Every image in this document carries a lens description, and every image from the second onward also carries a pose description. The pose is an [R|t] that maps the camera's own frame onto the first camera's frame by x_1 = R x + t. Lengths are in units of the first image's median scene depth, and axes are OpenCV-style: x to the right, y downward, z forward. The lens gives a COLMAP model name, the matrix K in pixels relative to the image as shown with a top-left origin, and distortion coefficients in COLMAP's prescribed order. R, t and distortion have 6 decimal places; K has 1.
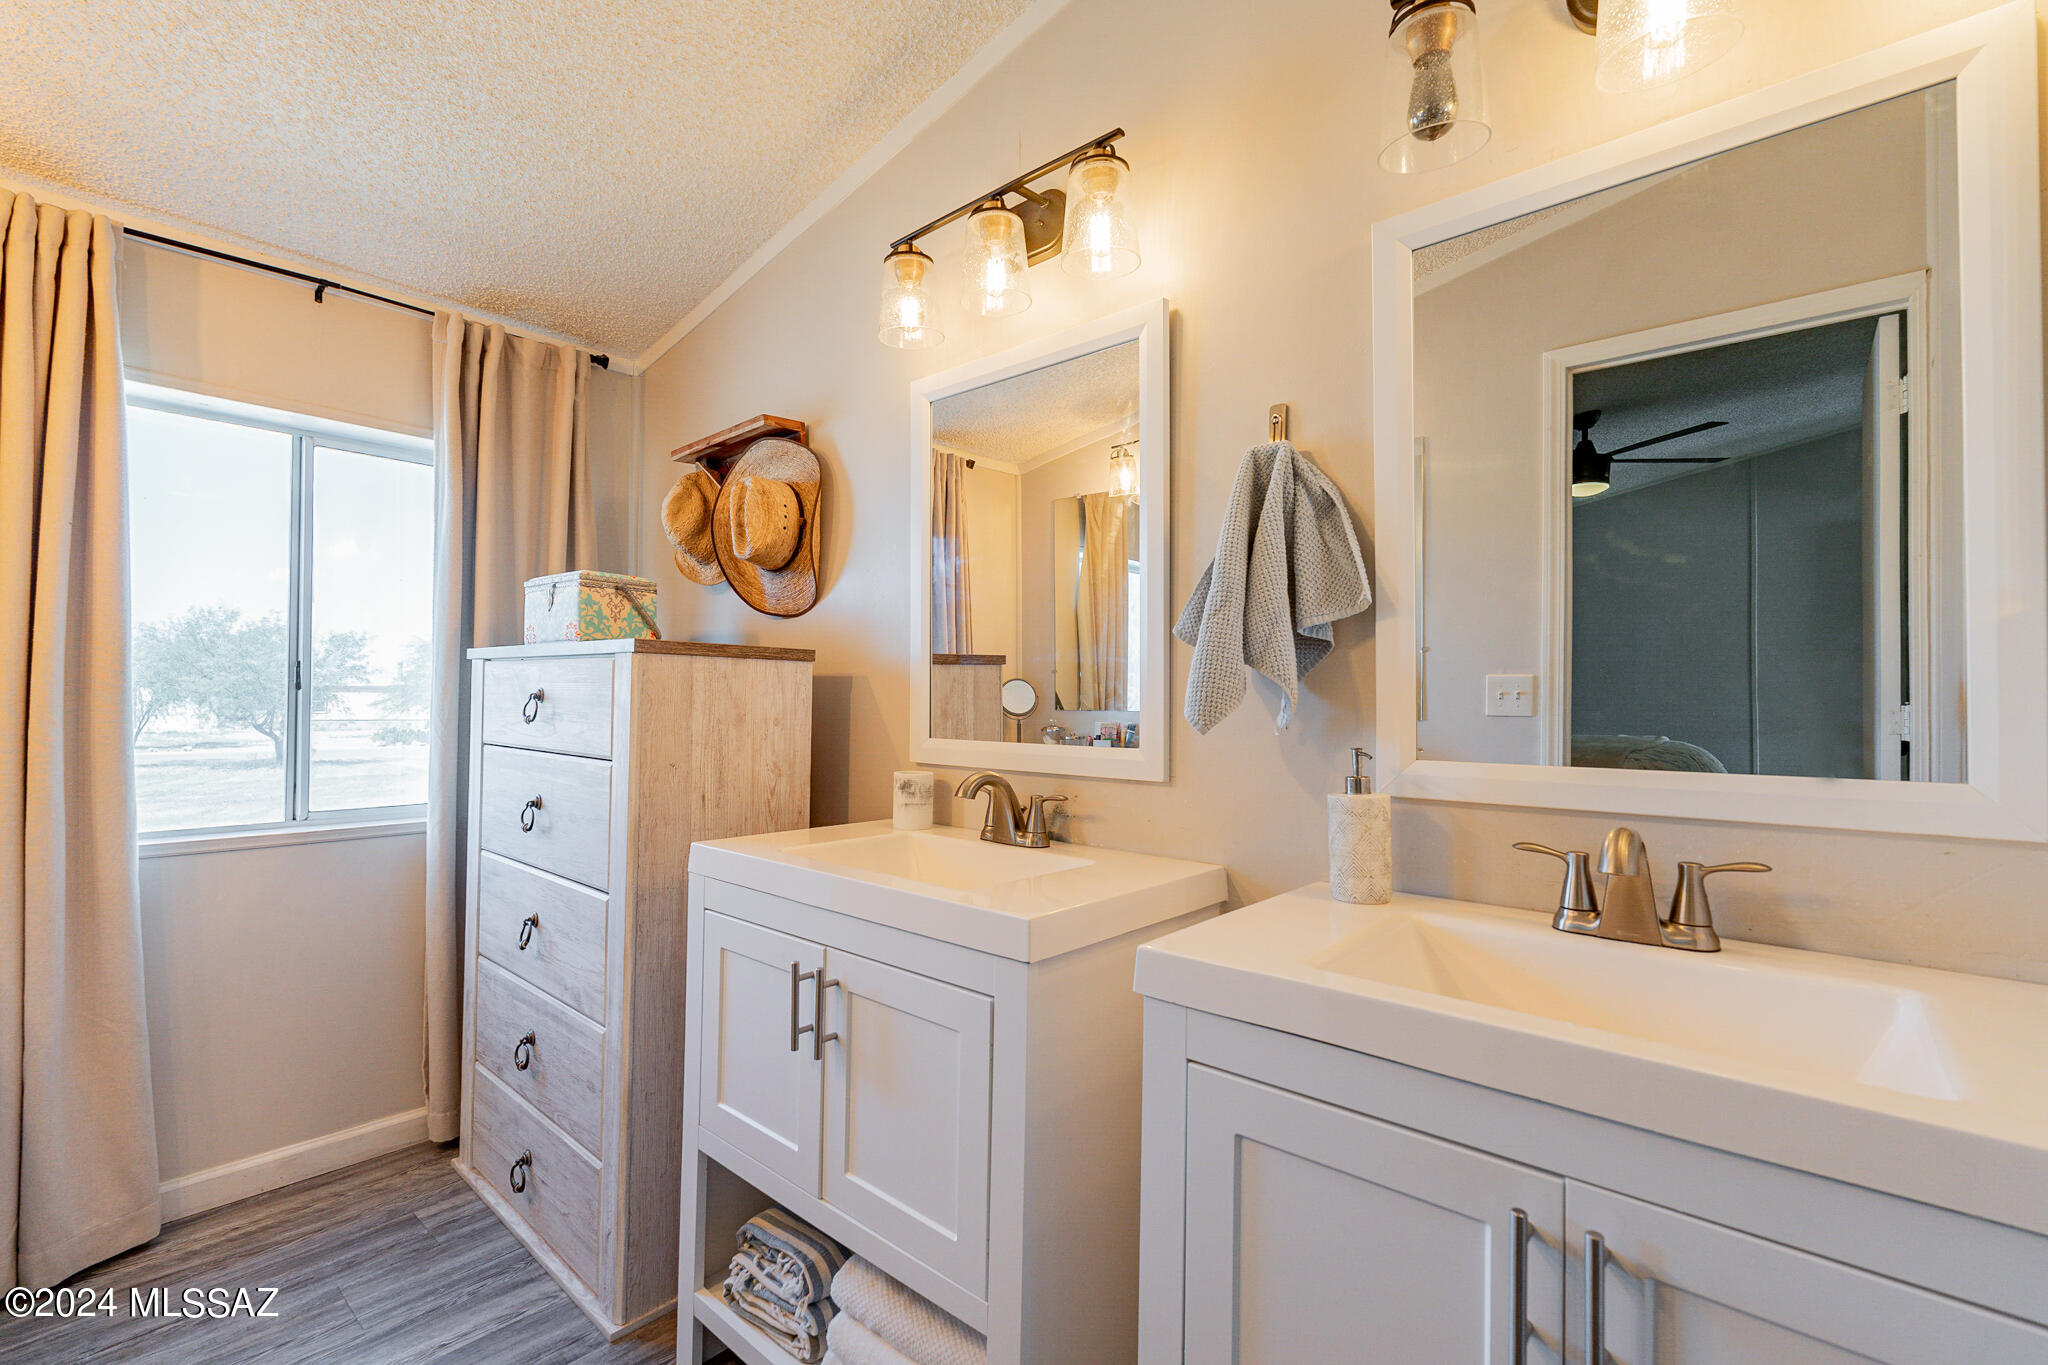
lens RADIAL K [[894.0, 0, 1011.2], [0, 894.0, 690.8], [0, 0, 1]] dist [-0.001730, 0.000644]
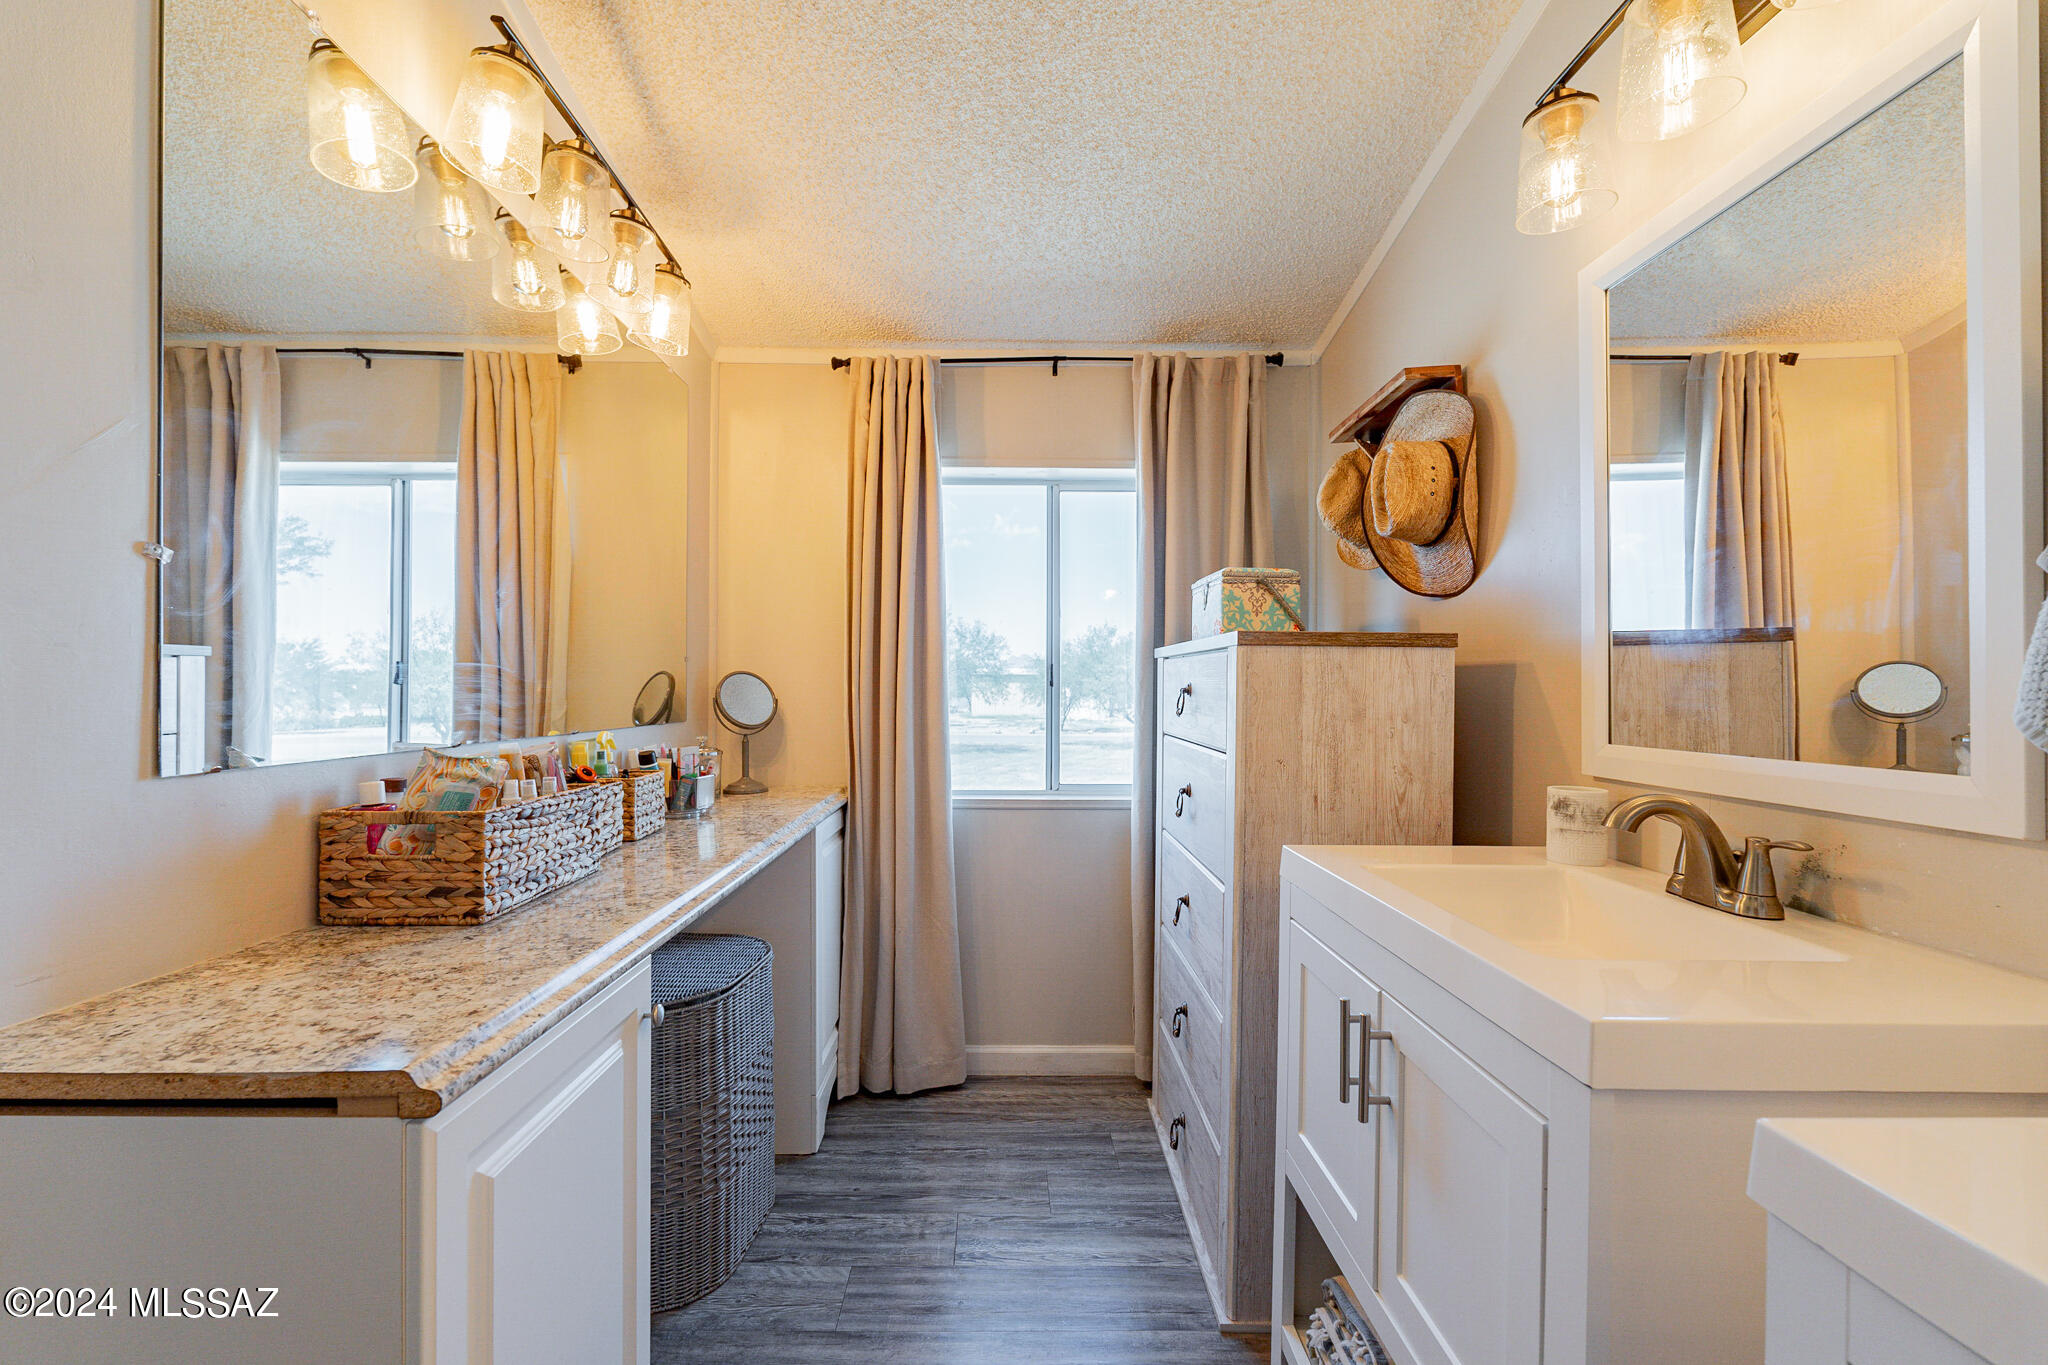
lens RADIAL K [[894.0, 0, 1011.2], [0, 894.0, 690.8], [0, 0, 1]] dist [-0.001730, 0.000644]
pose [[0.669275, -0.005349, -0.742996, 0.122135], [0.008818, 0.999961, 0.000744, 0.003789], [0.742962, -0.007050, 0.669296, 0.131117]]
